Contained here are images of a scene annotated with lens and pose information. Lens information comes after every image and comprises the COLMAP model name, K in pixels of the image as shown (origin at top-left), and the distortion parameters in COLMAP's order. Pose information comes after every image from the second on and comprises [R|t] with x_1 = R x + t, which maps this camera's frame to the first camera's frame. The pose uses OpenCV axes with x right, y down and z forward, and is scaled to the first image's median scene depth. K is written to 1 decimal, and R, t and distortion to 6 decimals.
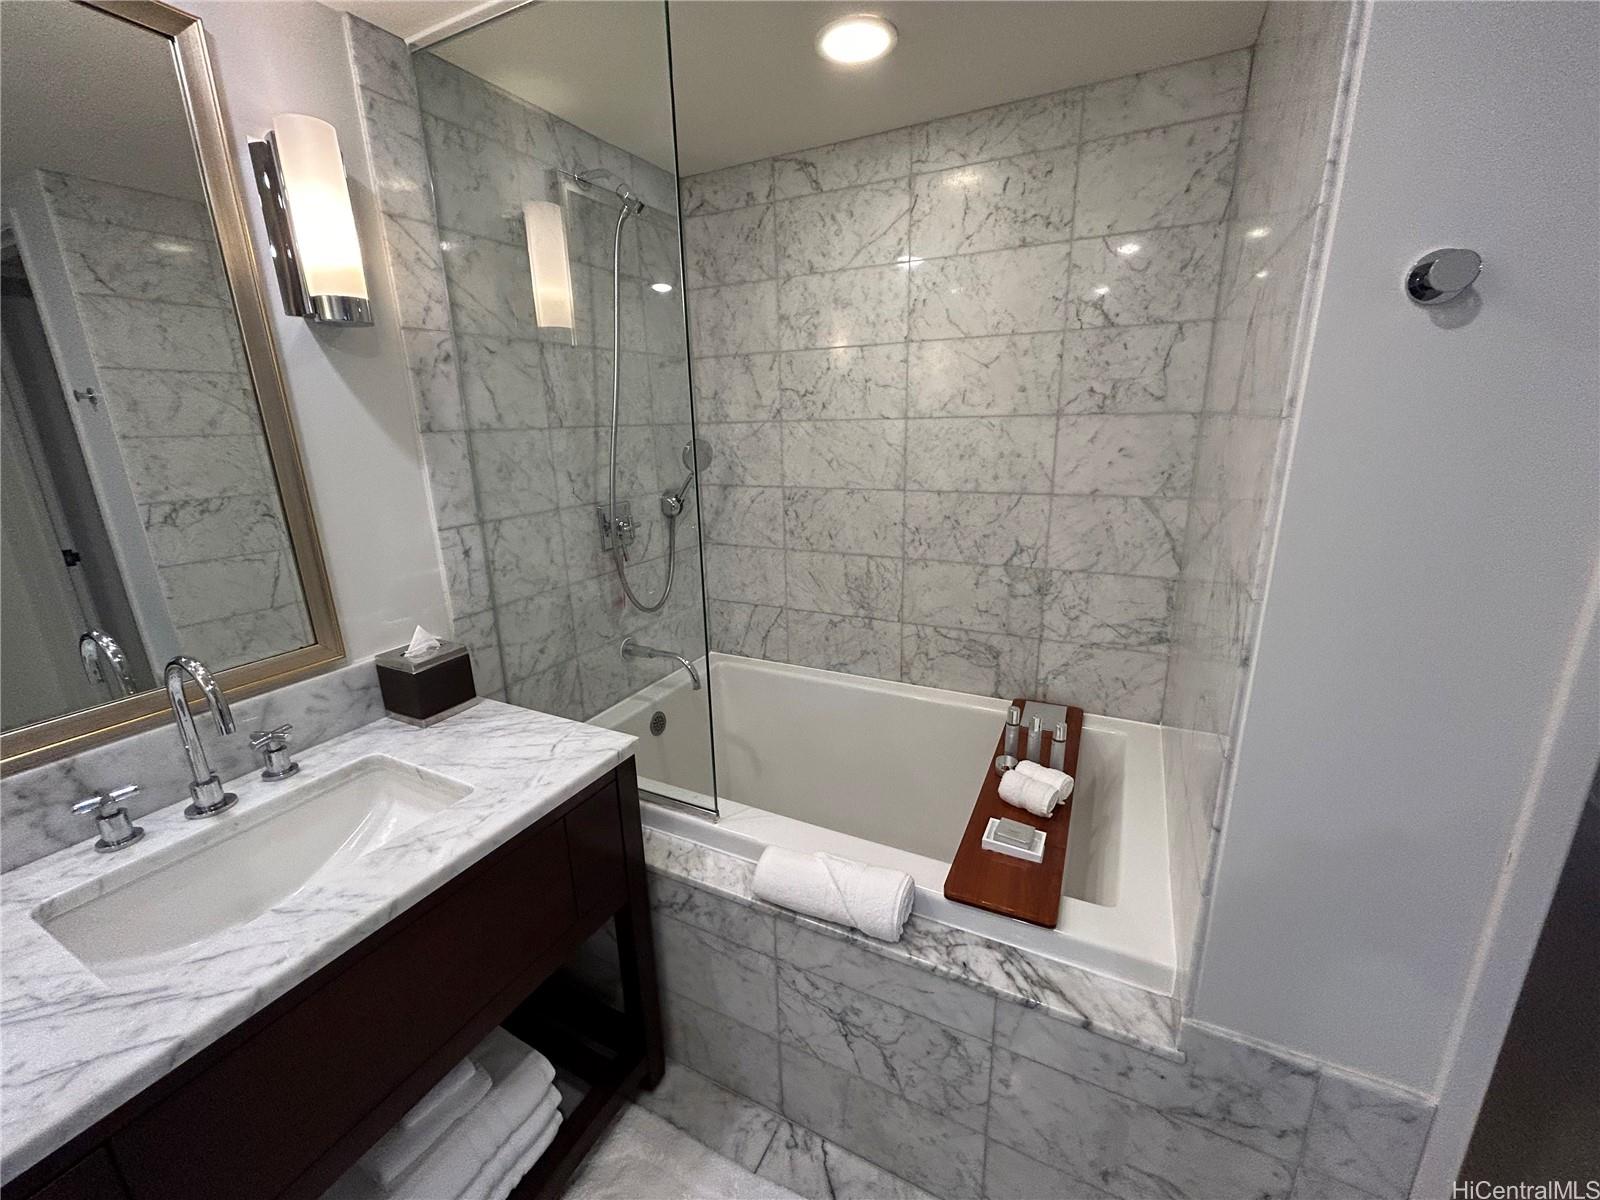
lens RADIAL K [[642.1, 0, 800.2], [0, 642.1, 592.9], [0, 0, 1]] dist [-0.001437, -0.000164]
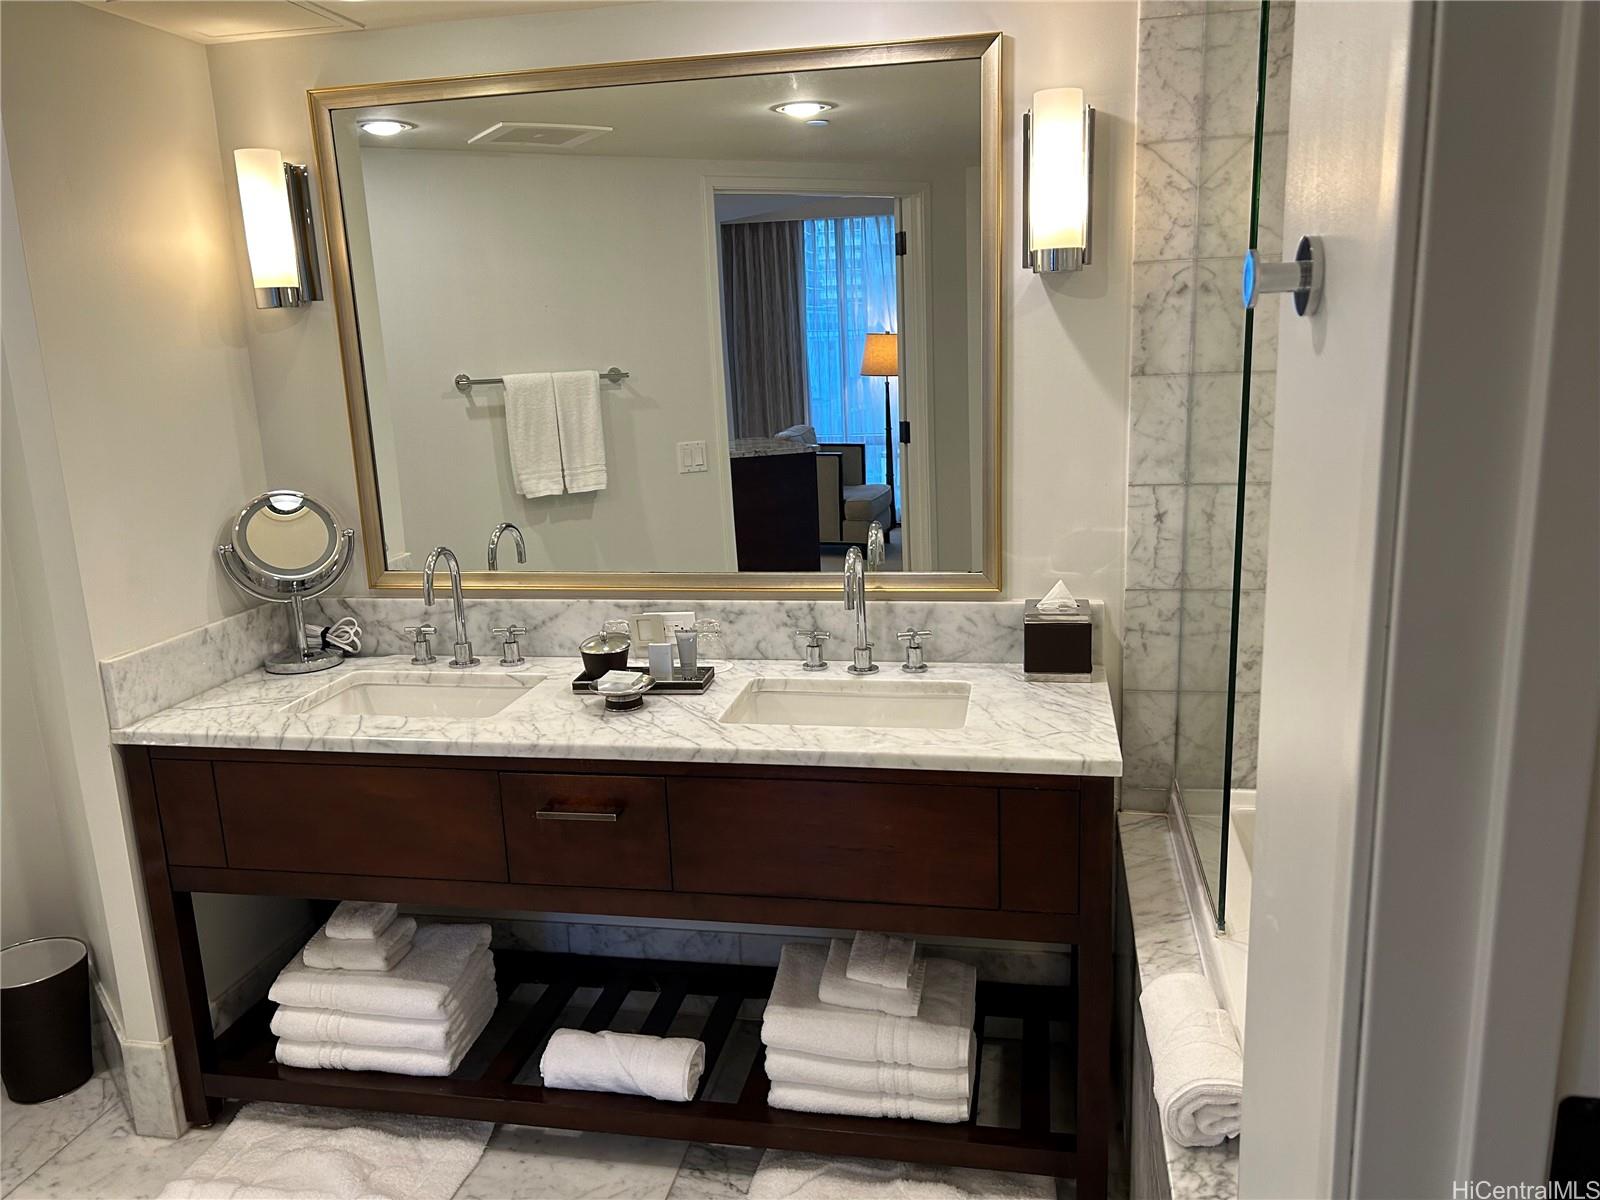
lens RADIAL K [[1203.4, 0, 799.8], [0, 1203.4, 604.3], [0, 0, 1]] dist [0.006802, -0.004673]
pose [[0.265929, 0.221260, -0.938257, 0.986559], [-0.222955, 0.961030, 0.163439, -0.119937], [0.937855, 0.165726, 0.304897, 0.106998]]
